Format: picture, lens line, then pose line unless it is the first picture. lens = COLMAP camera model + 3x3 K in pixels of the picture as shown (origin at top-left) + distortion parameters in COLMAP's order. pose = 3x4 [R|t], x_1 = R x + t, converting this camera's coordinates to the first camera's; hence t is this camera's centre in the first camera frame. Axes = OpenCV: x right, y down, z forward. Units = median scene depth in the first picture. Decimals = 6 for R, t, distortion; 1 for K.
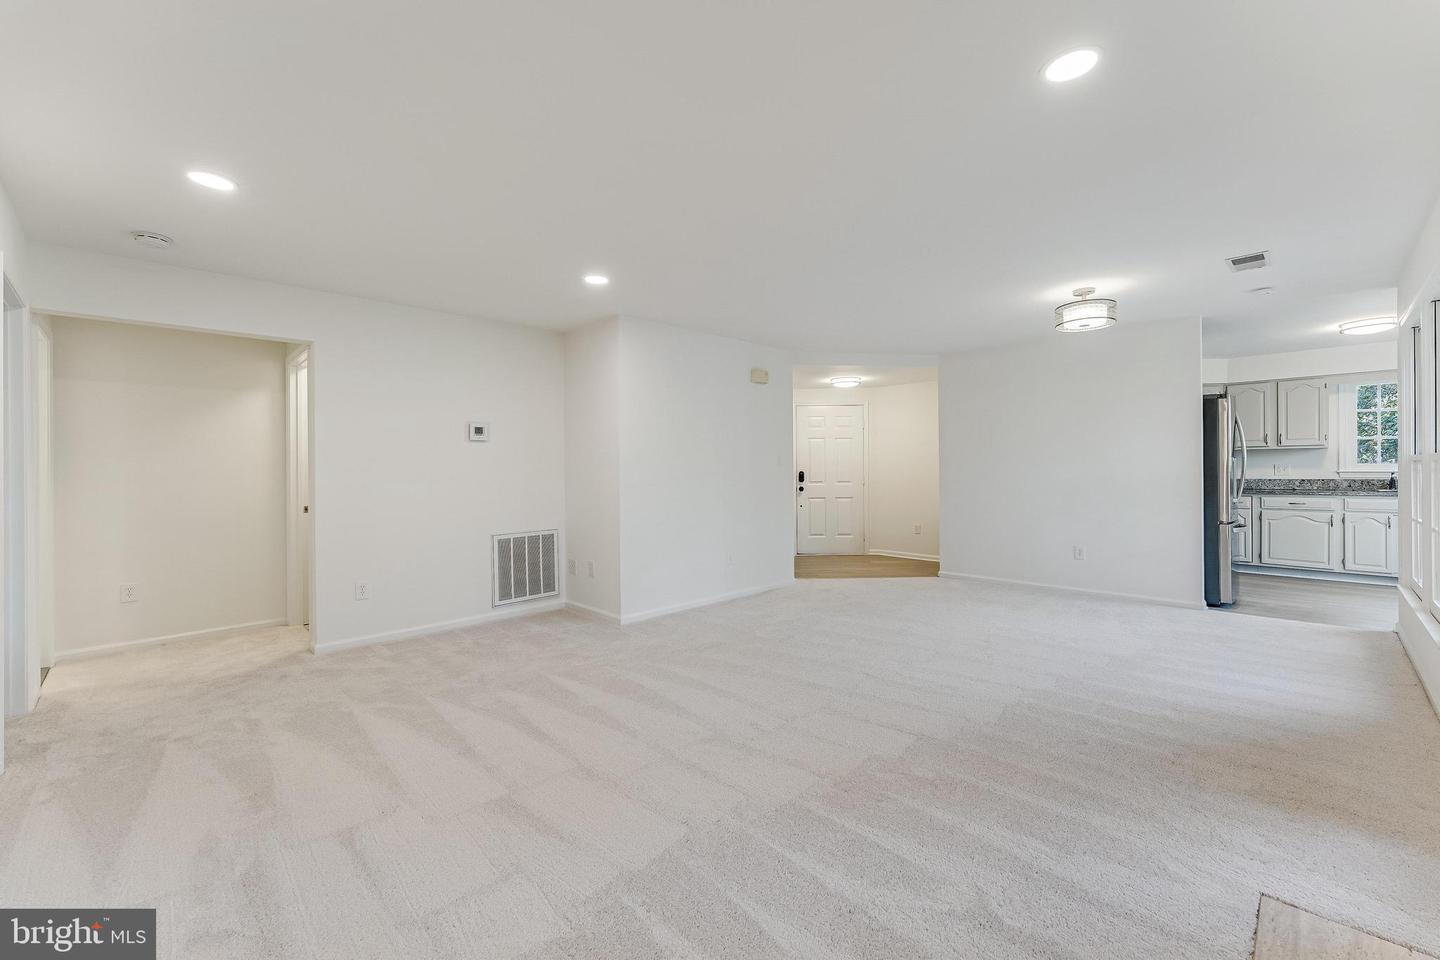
lens RADIAL K [[584.7, 0, 722.7], [0, 584.7, 474.2], [0, 0, 1]] dist [0.001548, -0.000232]
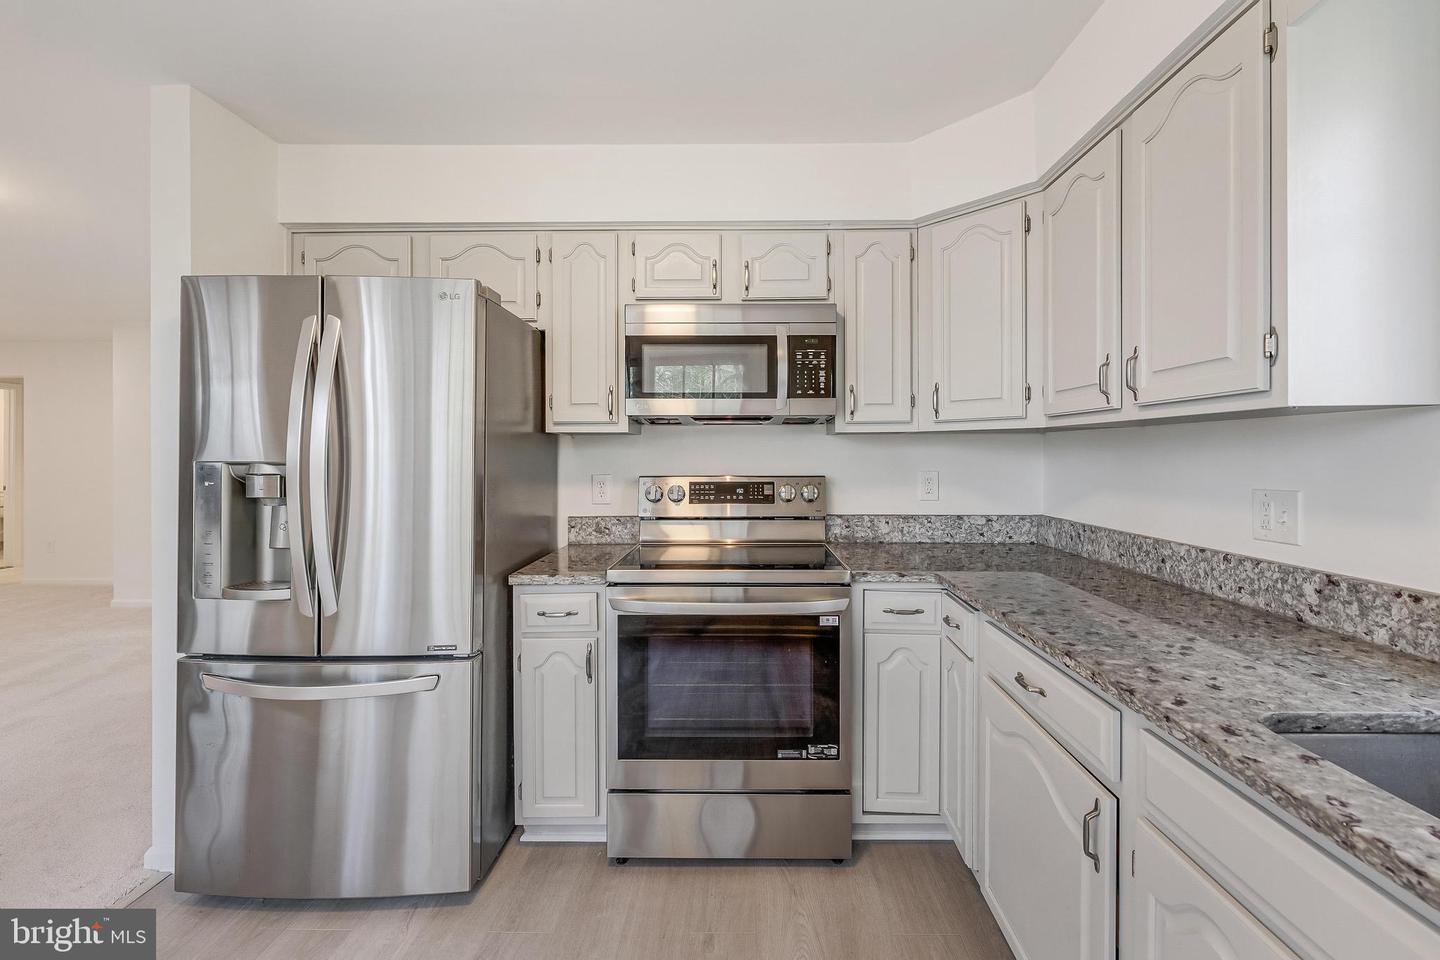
lens RADIAL K [[593.2, 0, 732.9], [0, 593.2, 455.1], [0, 0, 1]] dist [0.001167, -0.000201]
pose [[0.698690, 0.009595, -0.715360, 1.022144], [-0.007455, 0.999953, 0.006131, -0.030721], [0.715386, 0.001049, 0.698729, 0.750464]]
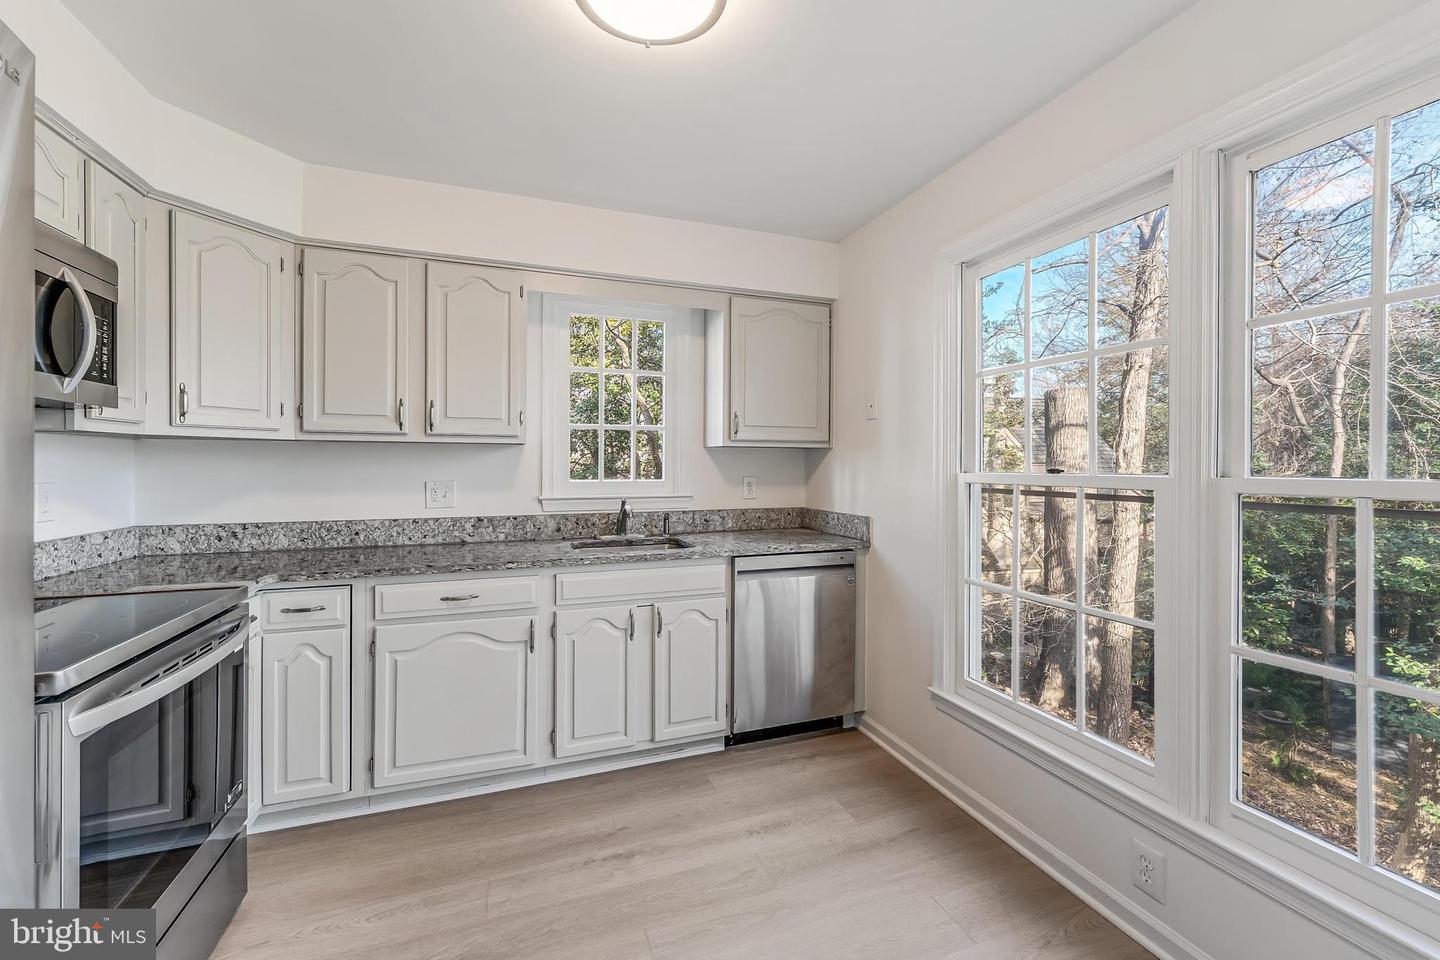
lens RADIAL K [[584.6, 0, 726.5], [0, 584.6, 465.5], [0, 0, 1]] dist [0.000904, -0.000298]
pose [[0.413307, 0.011030, 0.910525, 0.700223], [-0.003596, 0.999939, -0.010481, -0.025546], [-0.910585, 0.001058, 0.413321, 0.683196]]
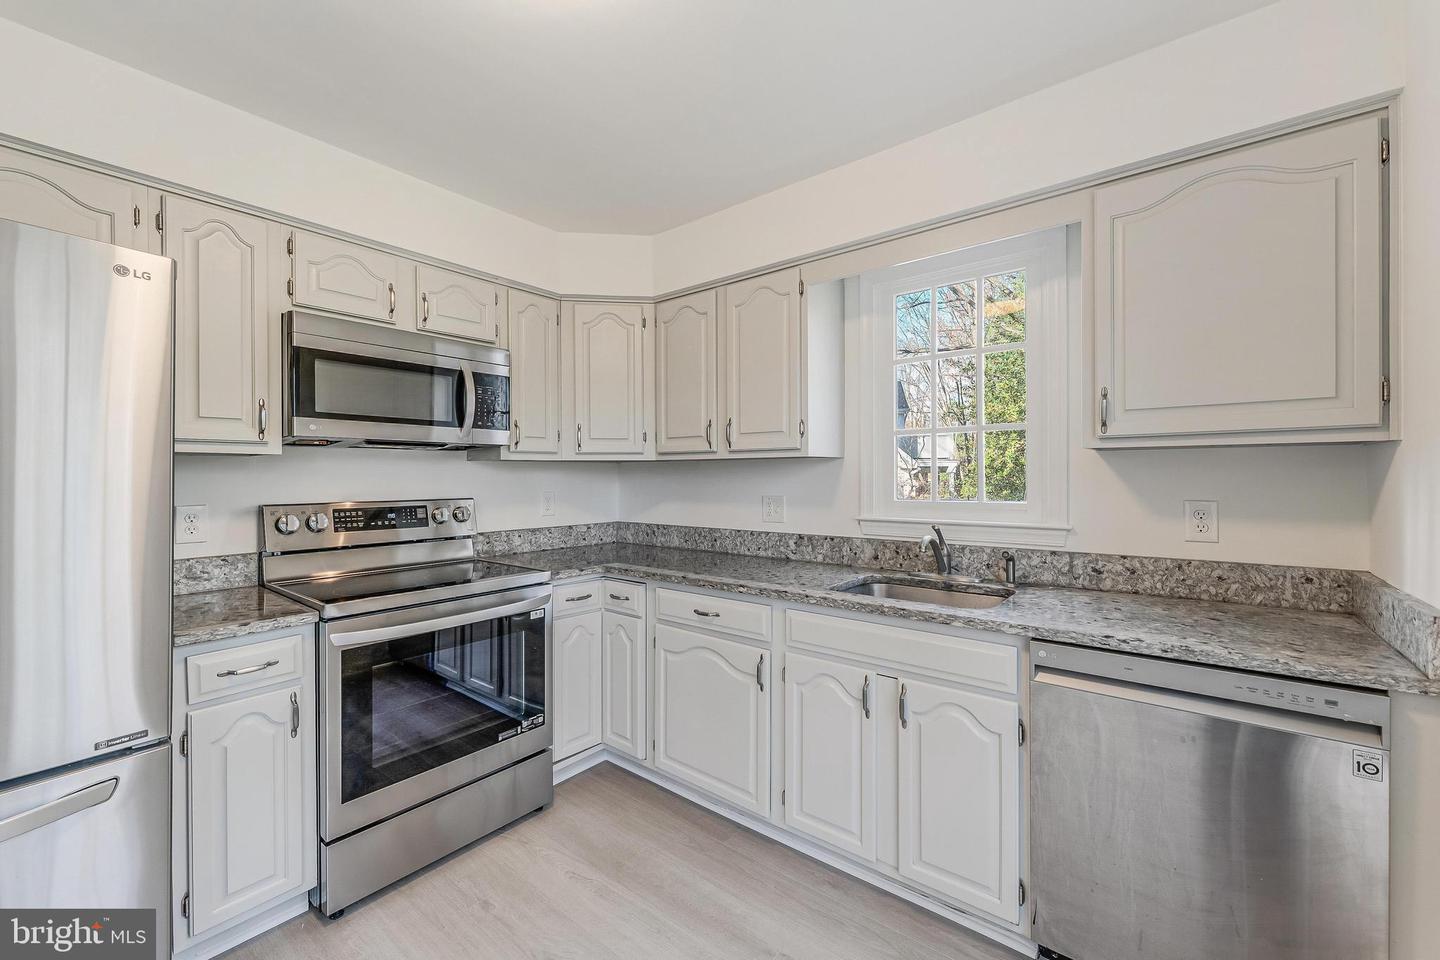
lens RADIAL K [[584.7, 0, 722.7], [0, 584.7, 474.2], [0, 0, 1]] dist [0.001548, -0.000232]
pose [[0.993663, 0.007101, 0.112172, 0.918550], [-0.006417, 0.999959, -0.006457, -0.030916], [-0.112214, 0.005697, 0.993668, 0.623782]]
